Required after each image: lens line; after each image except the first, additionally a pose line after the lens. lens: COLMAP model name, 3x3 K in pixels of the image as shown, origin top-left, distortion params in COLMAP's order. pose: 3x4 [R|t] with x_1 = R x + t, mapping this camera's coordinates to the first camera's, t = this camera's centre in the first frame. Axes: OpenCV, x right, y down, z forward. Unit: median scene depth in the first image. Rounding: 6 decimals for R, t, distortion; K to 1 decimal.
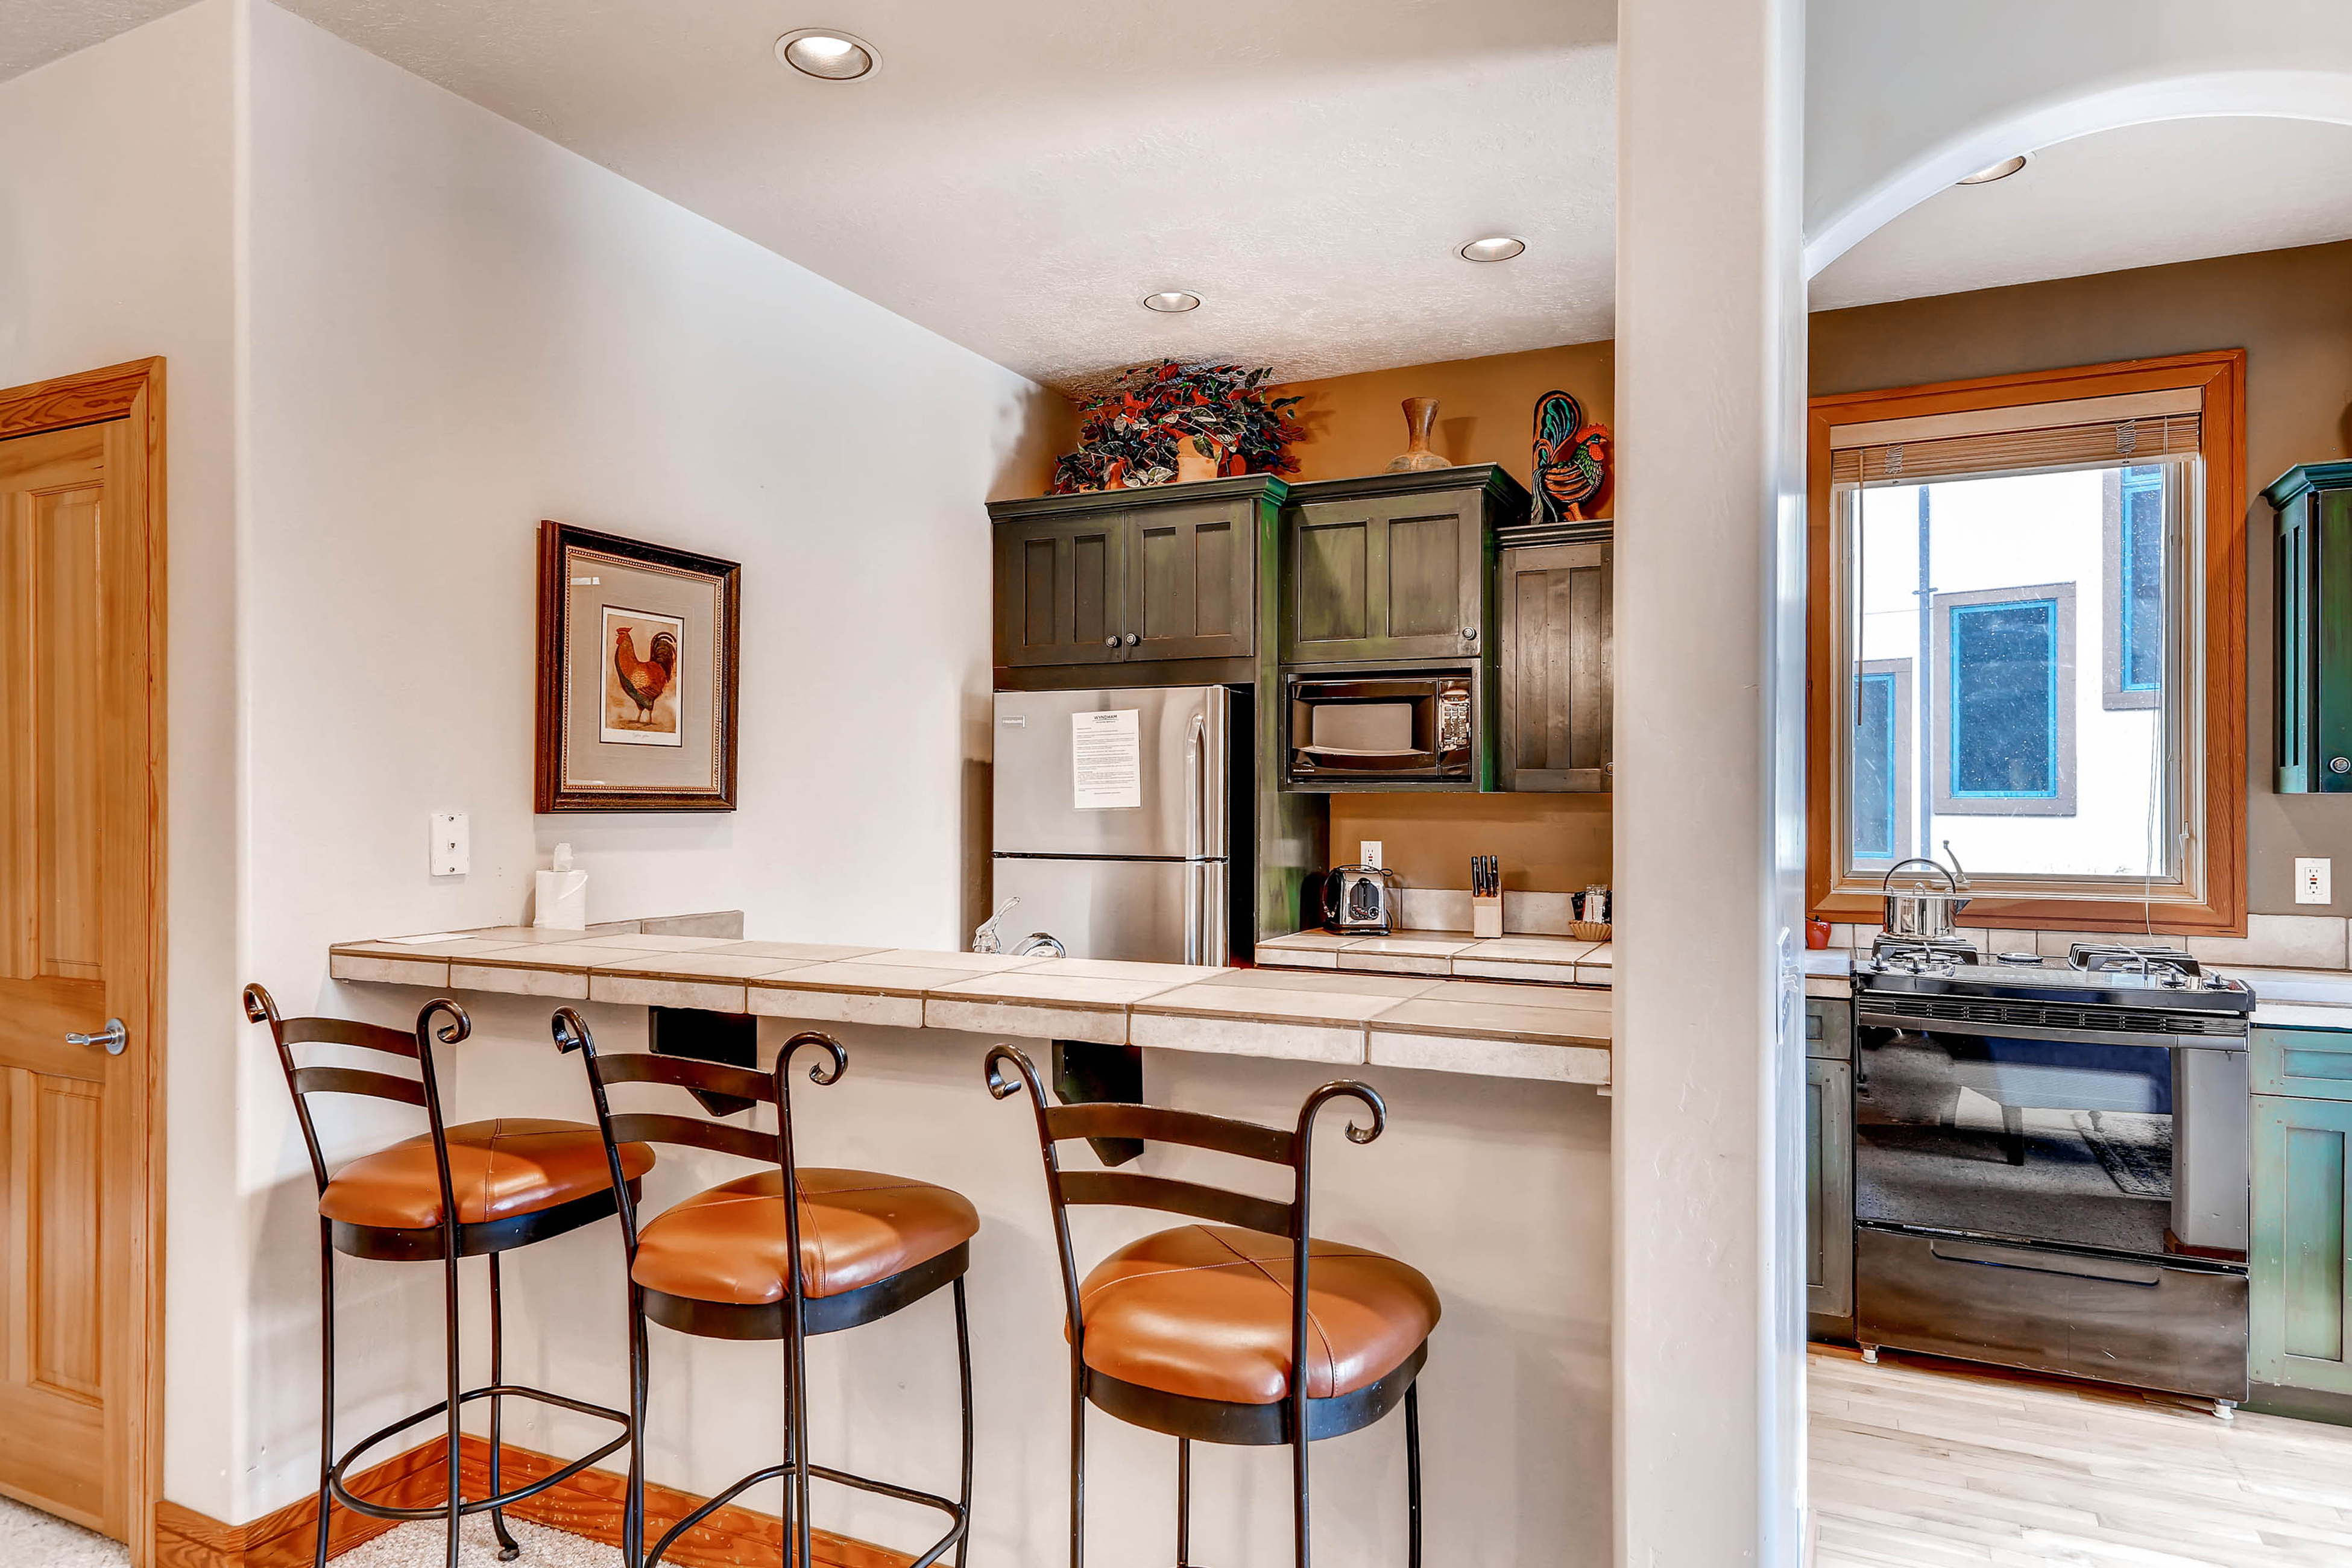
lens RADIAL K [[1399.4, 0, 1176.5], [0, 1399.4, 789.1], [0, 0, 1]] dist [-0.003208, -0.000220]
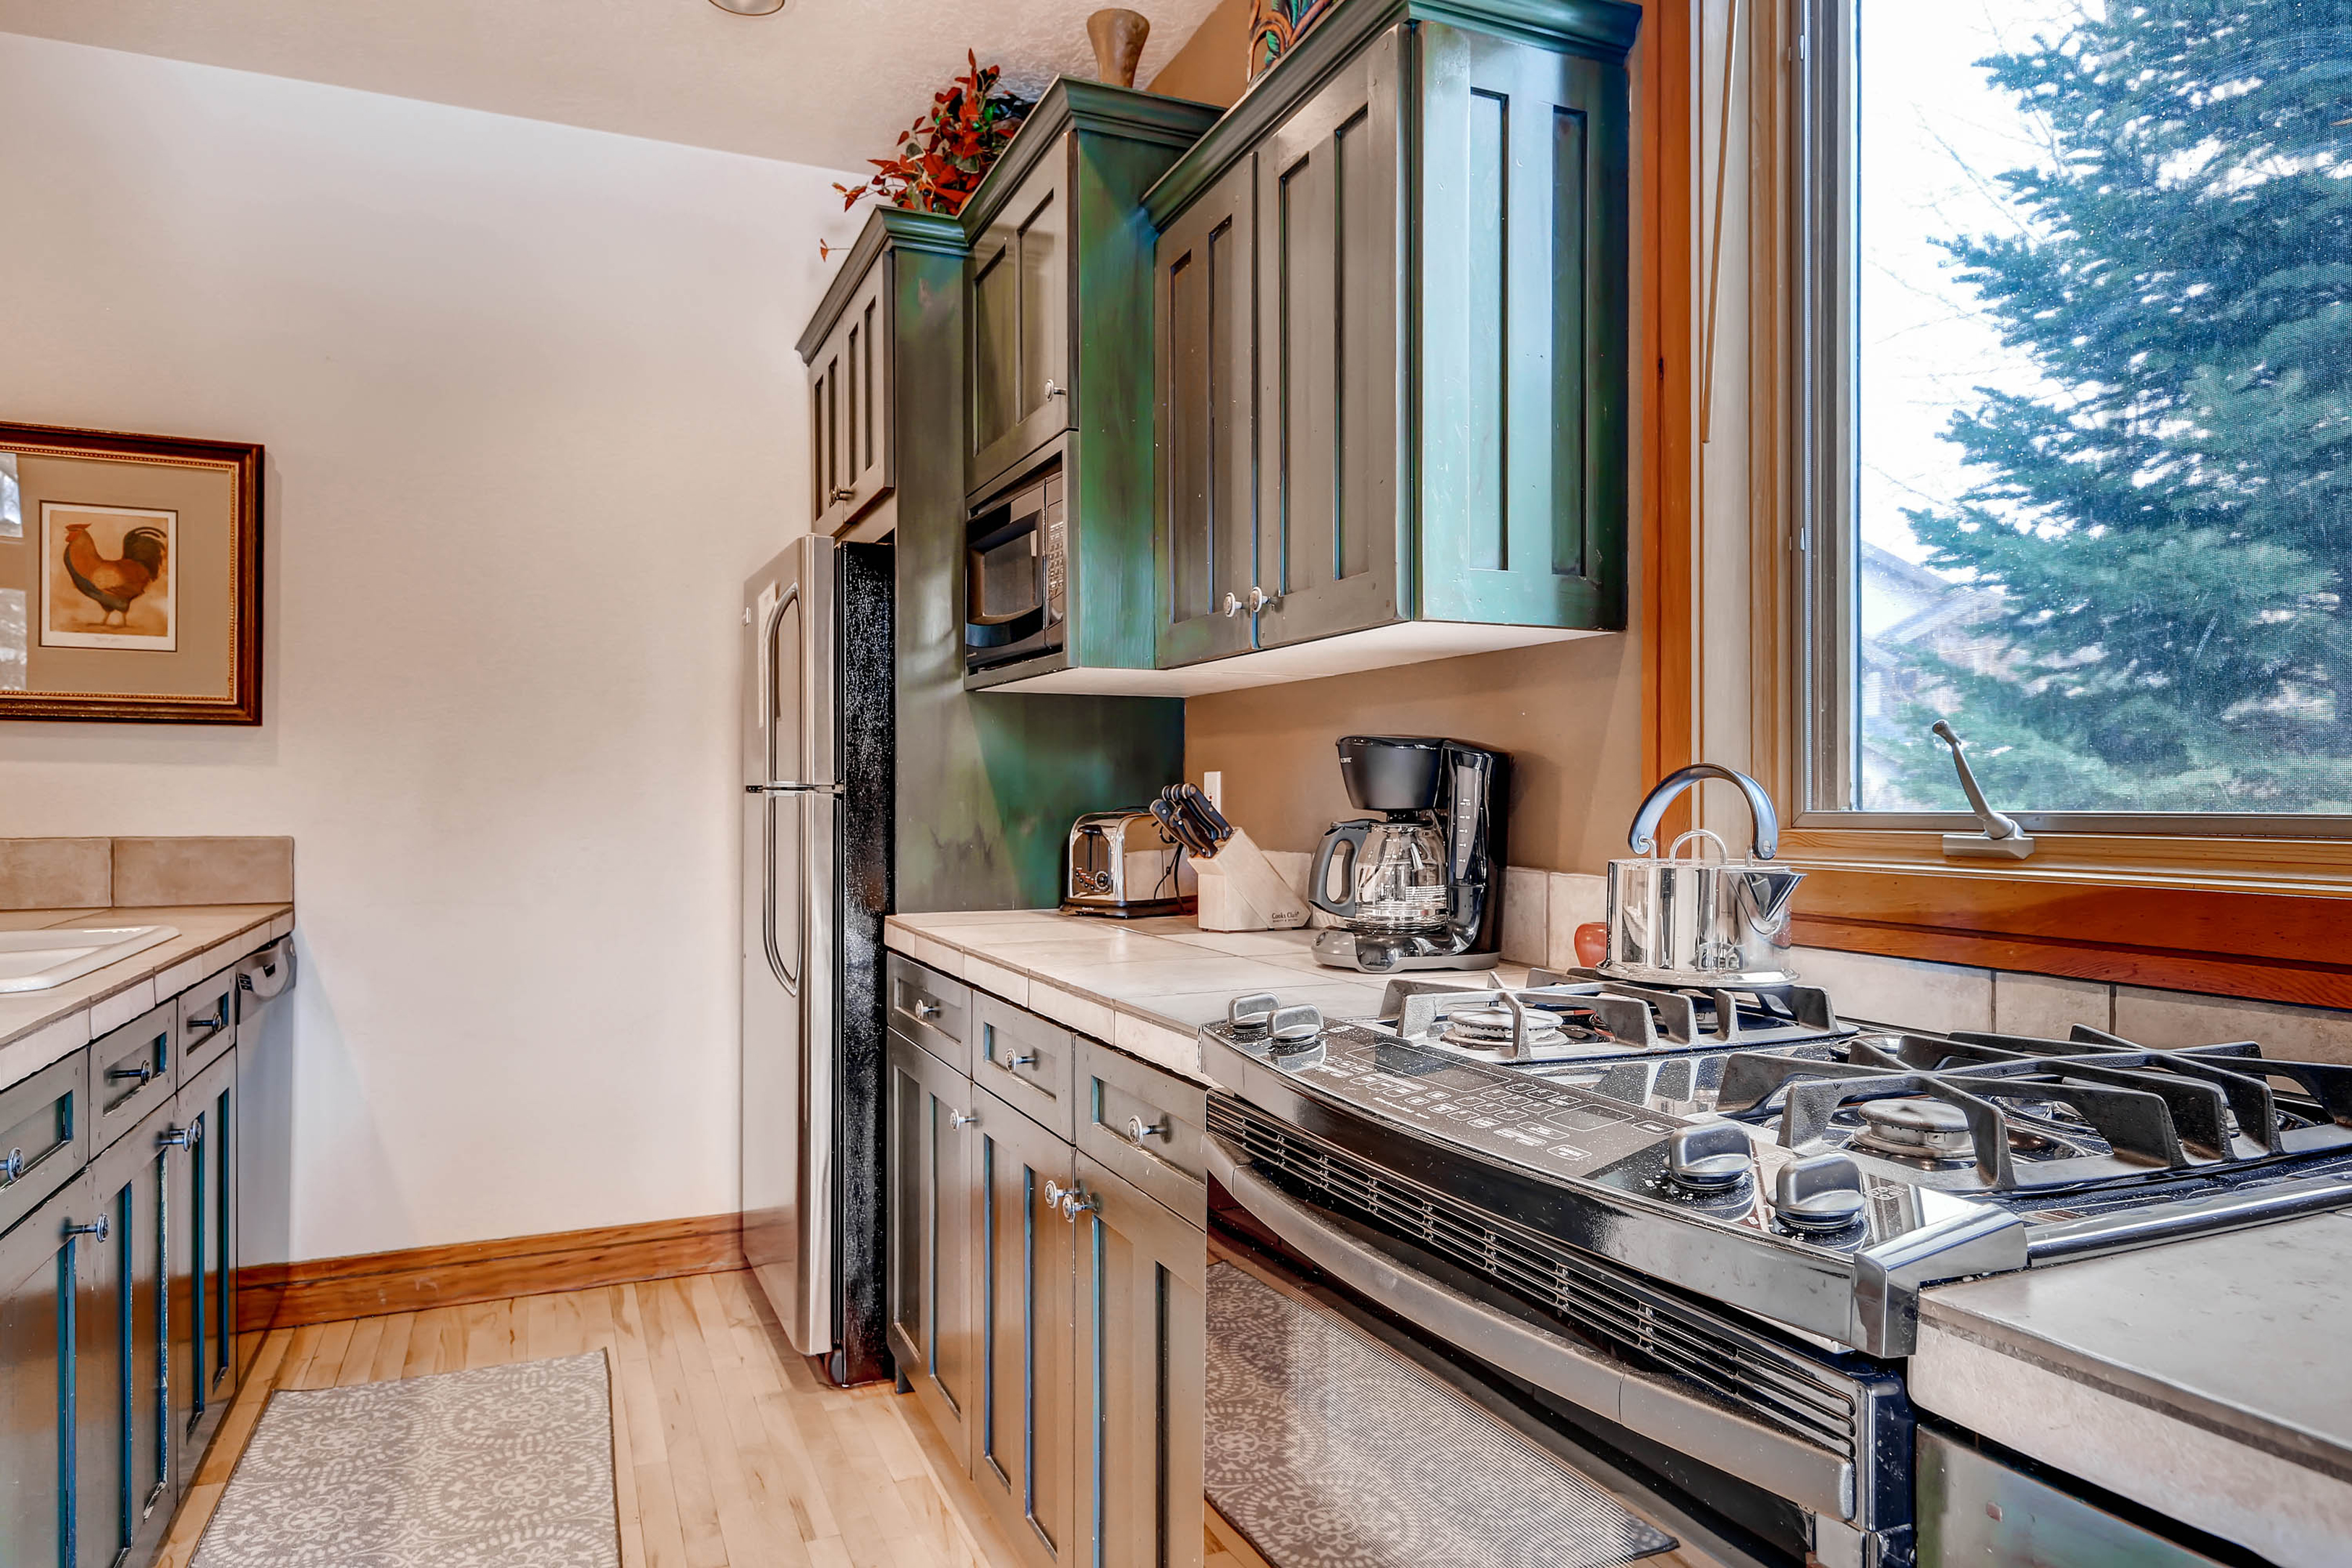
lens RADIAL K [[1484.3, 0, 1174.8], [0, 1484.3, 790.5], [0, 0, 1]] dist [0.001121, 0.000080]
pose [[0.751234, -0.006272, -0.660006, 0.776623], [0.003959, 0.999980, -0.004996, 0.067810], [0.660024, 0.001141, 0.751244, 0.707446]]
